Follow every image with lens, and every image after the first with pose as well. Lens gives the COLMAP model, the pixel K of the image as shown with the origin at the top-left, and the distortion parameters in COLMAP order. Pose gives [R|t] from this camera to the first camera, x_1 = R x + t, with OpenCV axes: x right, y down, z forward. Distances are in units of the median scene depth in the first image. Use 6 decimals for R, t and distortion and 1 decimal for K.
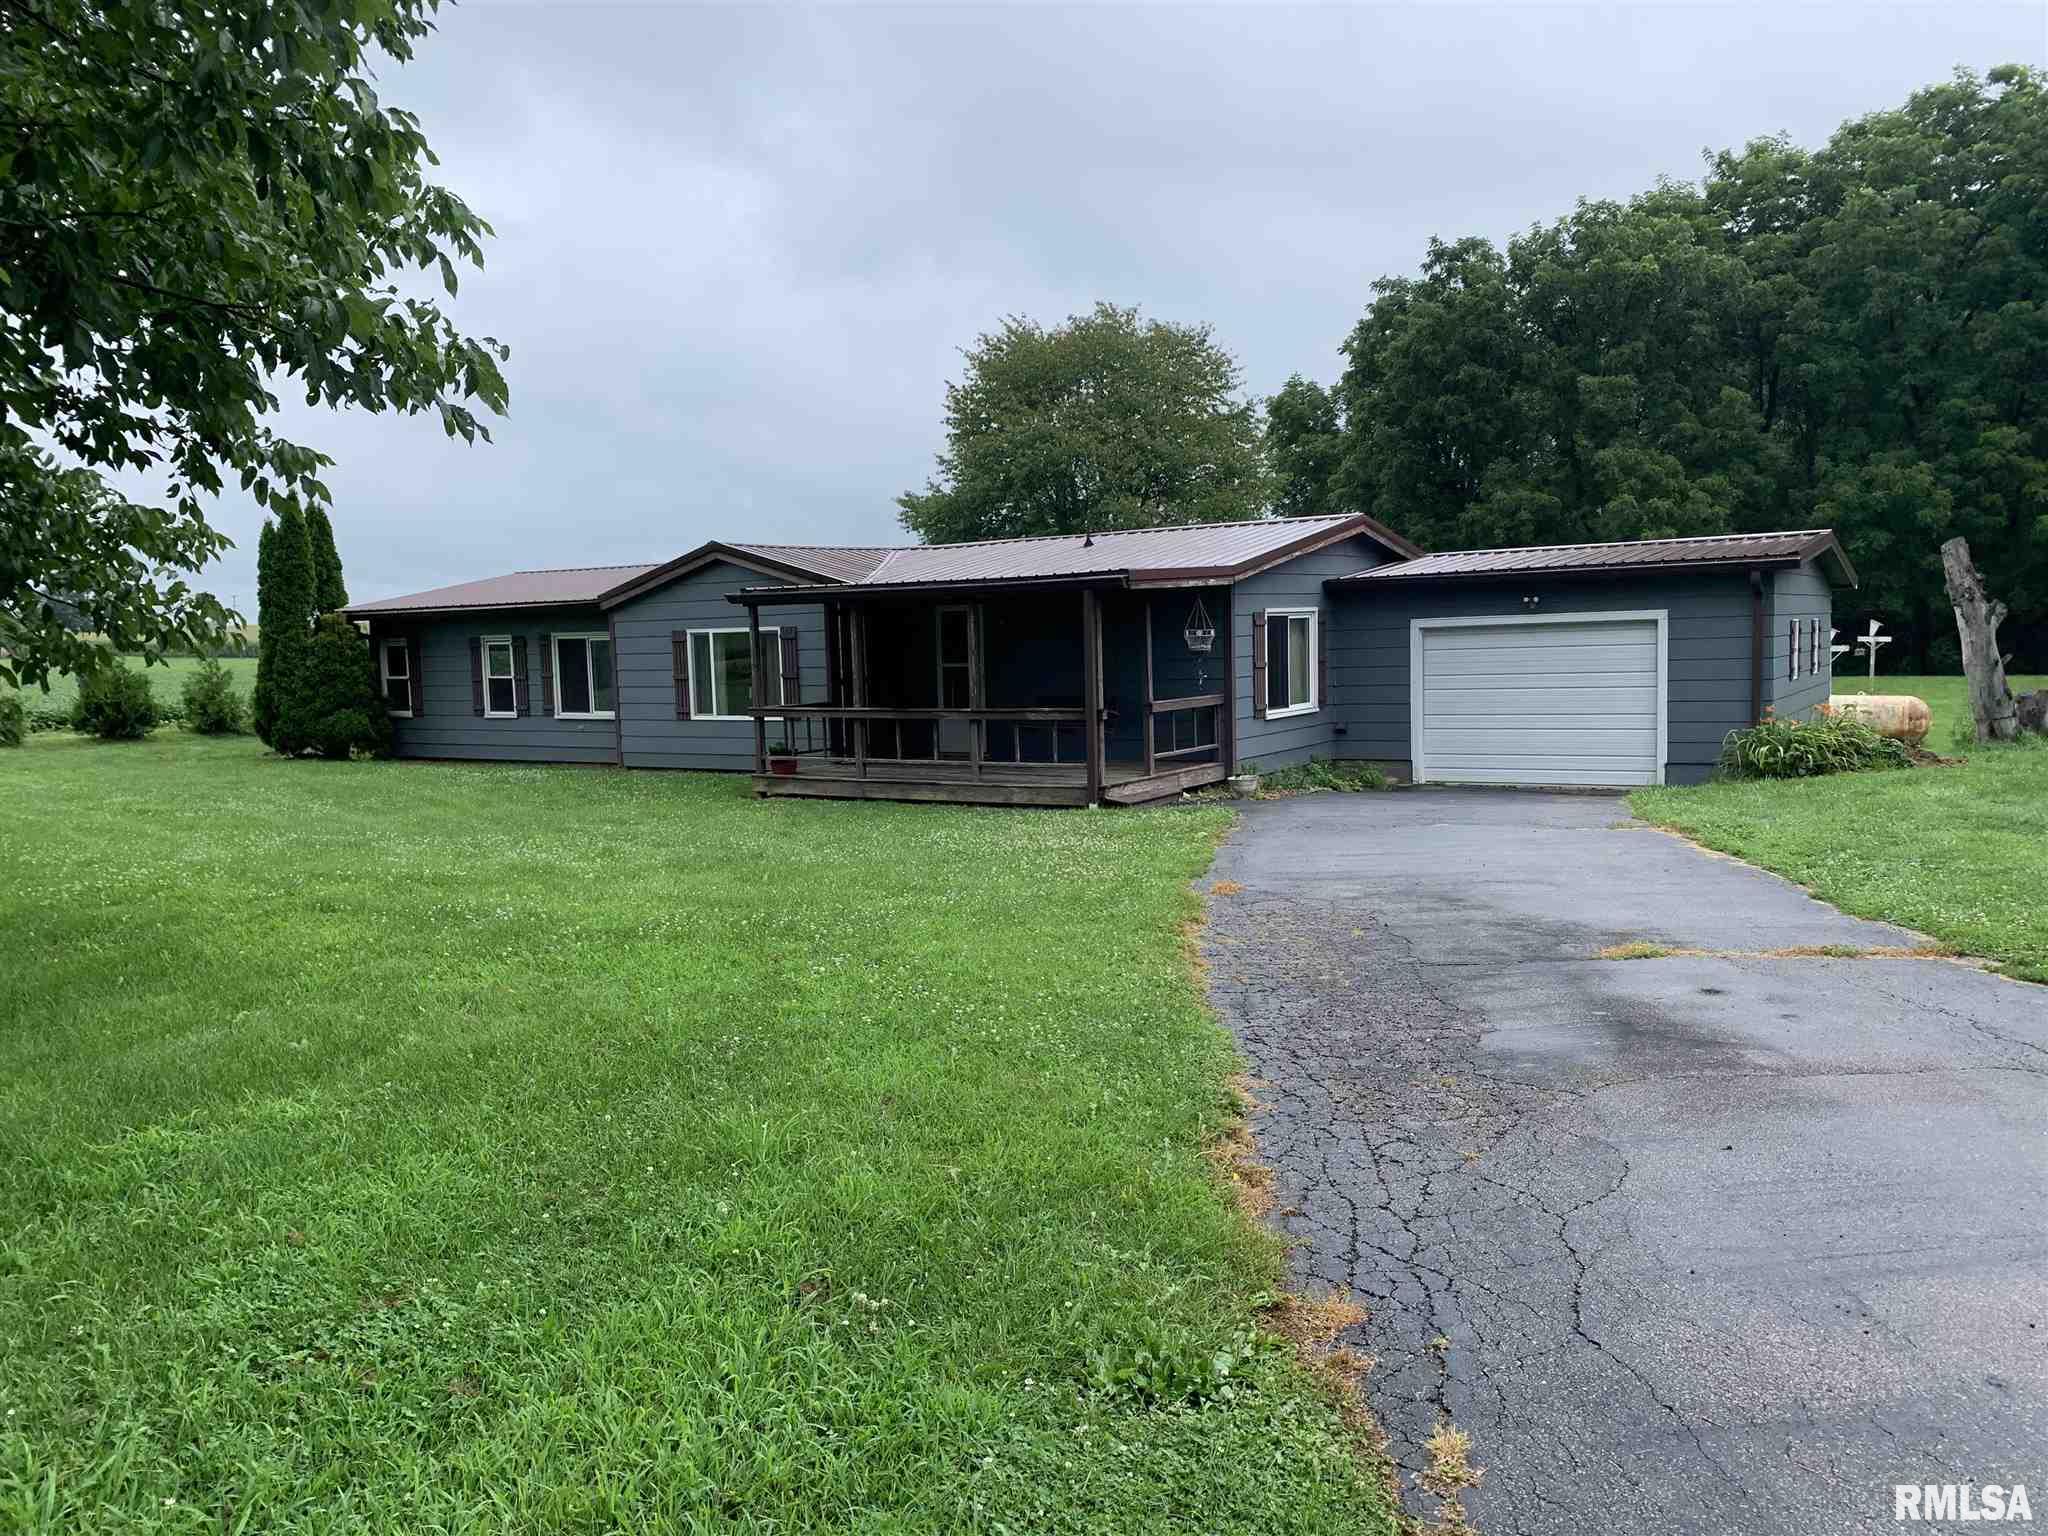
lens RADIAL K [[1562.4, 0, 1022.4], [0, 1562.4, 768.2], [0, 0, 1]] dist [0.036124, -0.023055]
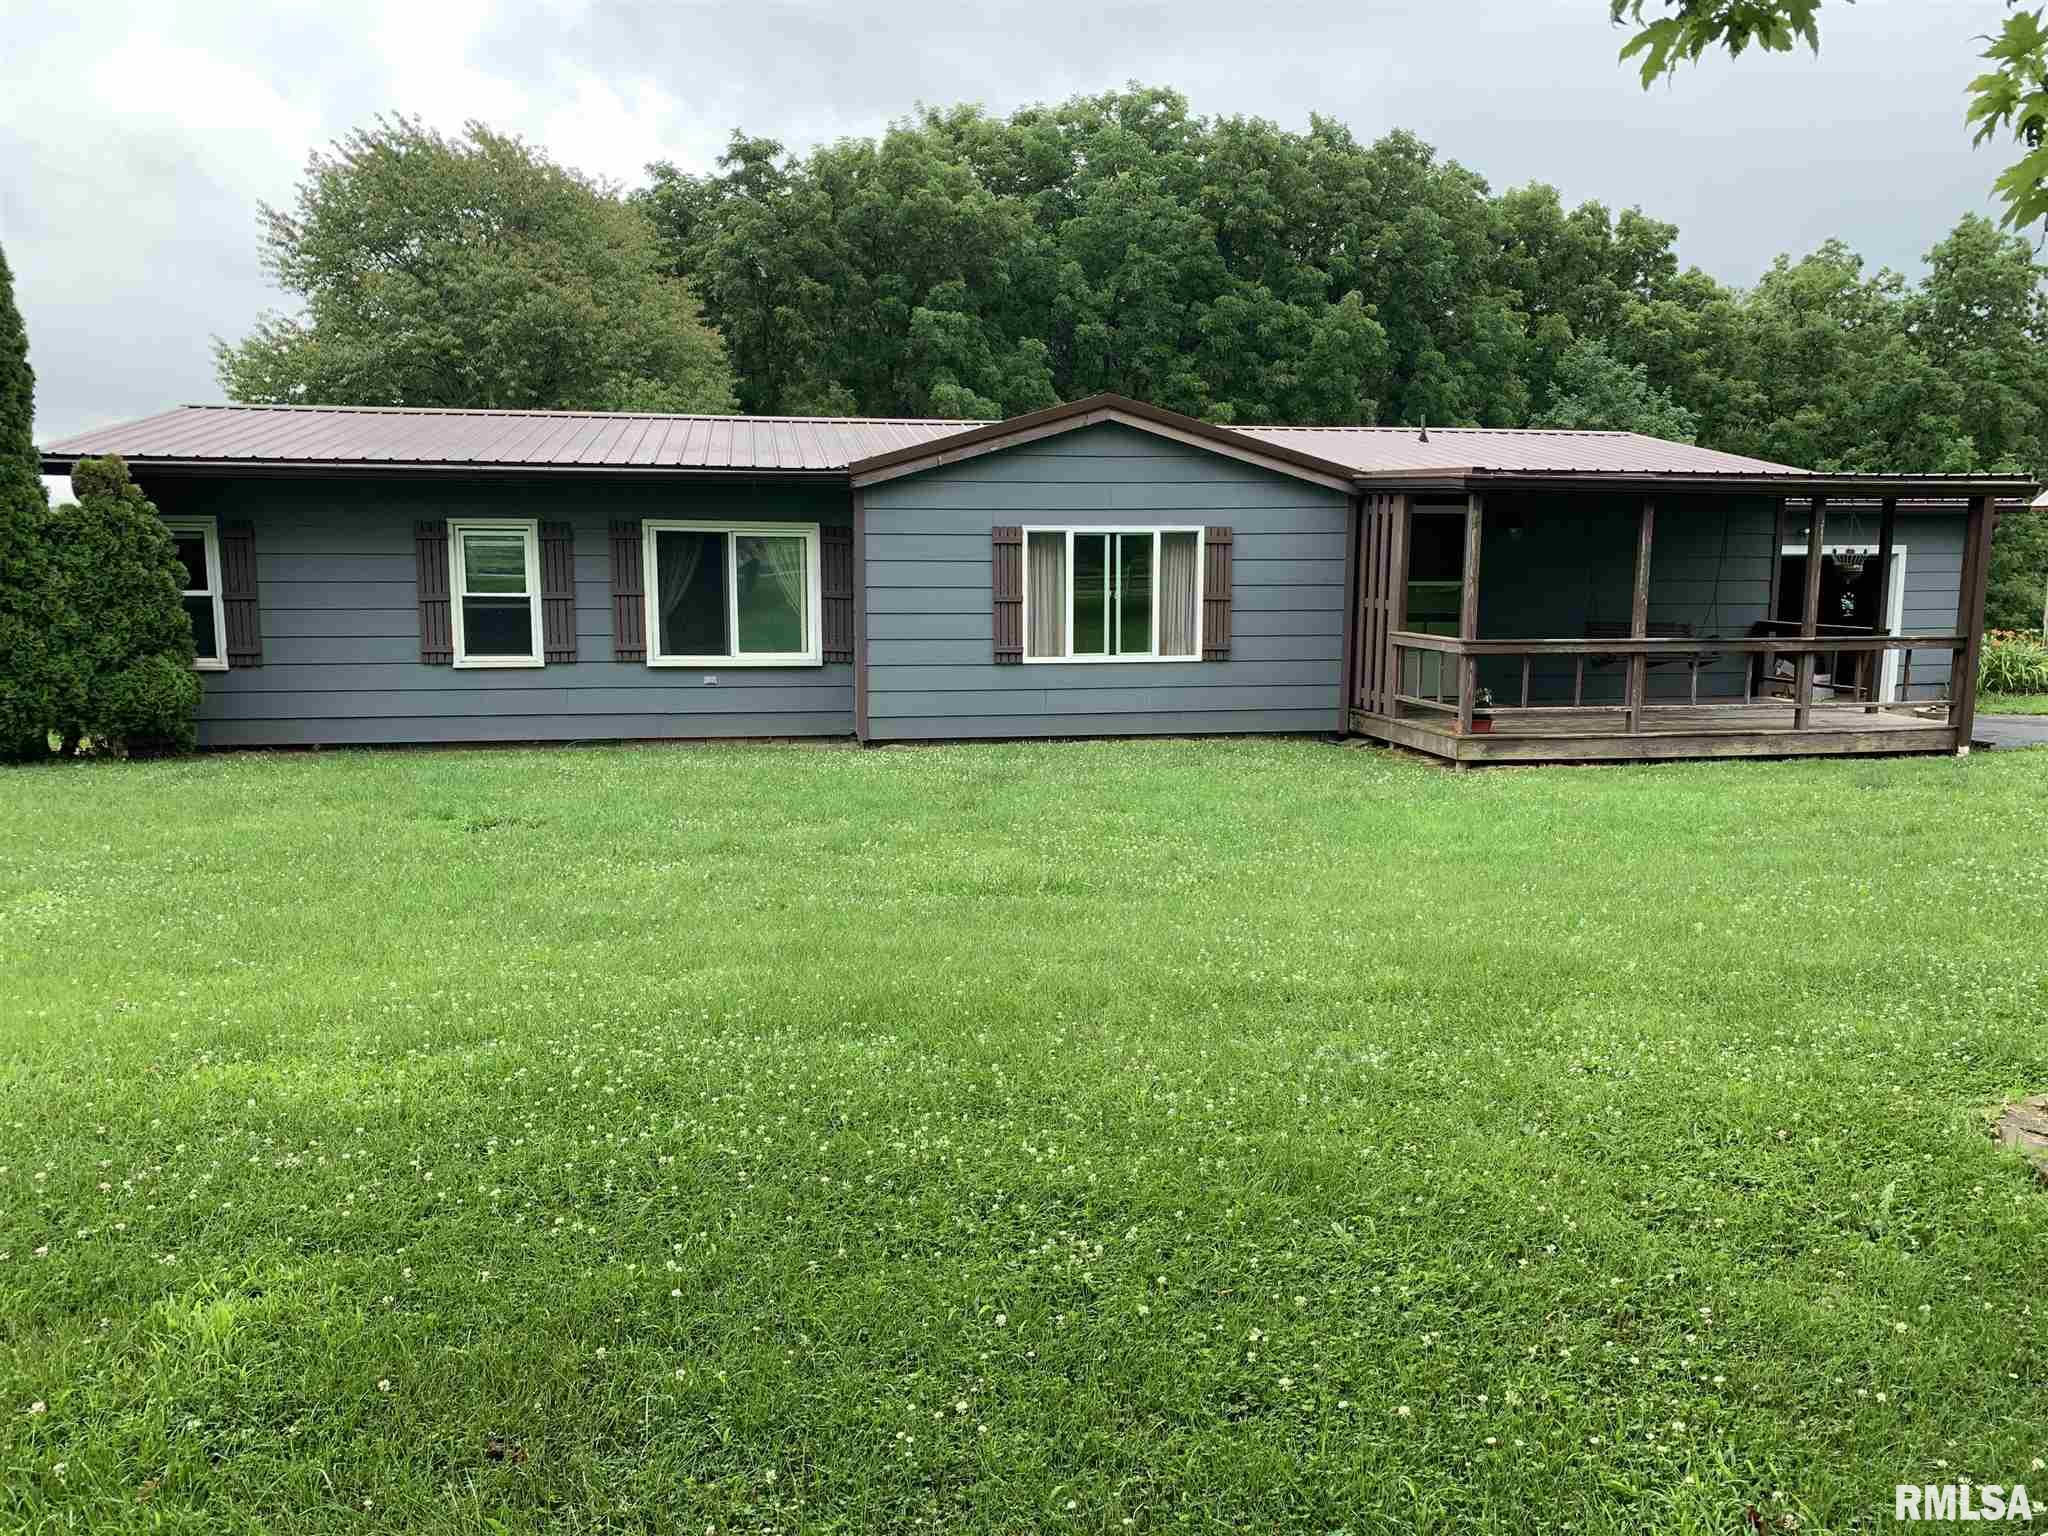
lens RADIAL K [[1562.4, 0, 1015.4], [0, 1562.4, 770.0], [0, 0, 1]] dist [0.036124, -0.023055]
pose [[0.726995, -0.063729, 0.683679, -0.631225], [0.035462, 0.997840, 0.055305, -0.021128], [-0.685726, -0.015962, 0.727685, 0.494021]]
